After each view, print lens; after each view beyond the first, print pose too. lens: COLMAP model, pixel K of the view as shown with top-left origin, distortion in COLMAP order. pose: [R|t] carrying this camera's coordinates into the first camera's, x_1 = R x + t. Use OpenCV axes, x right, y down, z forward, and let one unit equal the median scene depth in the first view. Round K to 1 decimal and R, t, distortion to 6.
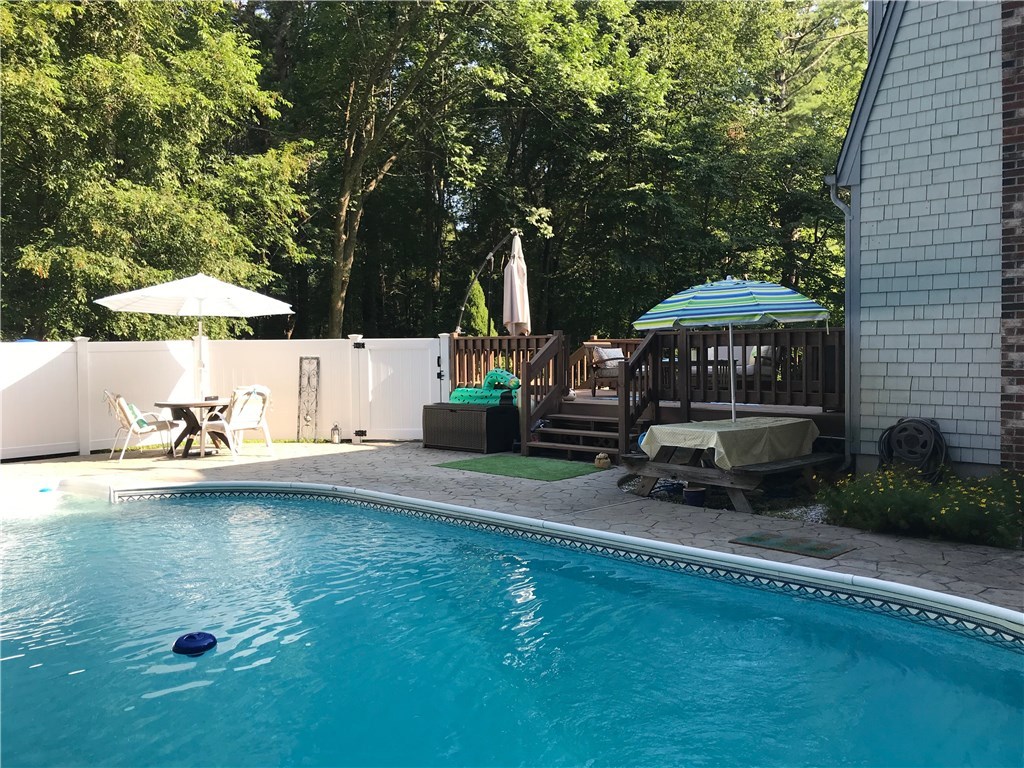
lens RADIAL K [[840.7, 0, 511.9], [0, 840.7, 380.4], [0, 0, 1]] dist [-0.003435, 0.005267]
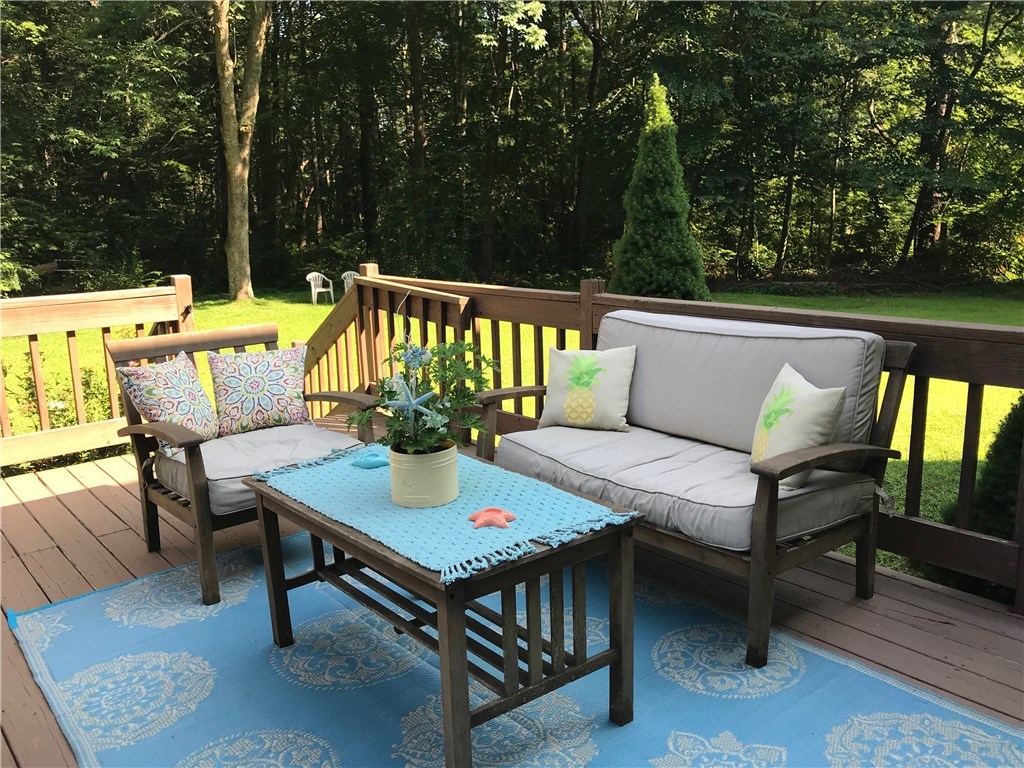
lens RADIAL K [[840.7, 0, 511.5], [0, 840.7, 387.8], [0, 0, 1]] dist [-0.003435, 0.005267]
pose [[0.991086, 0.001937, -0.133209, 0.106596], [0.018938, 0.987691, 0.155265, -0.016587], [0.131870, -0.156404, 0.978850, 0.336973]]
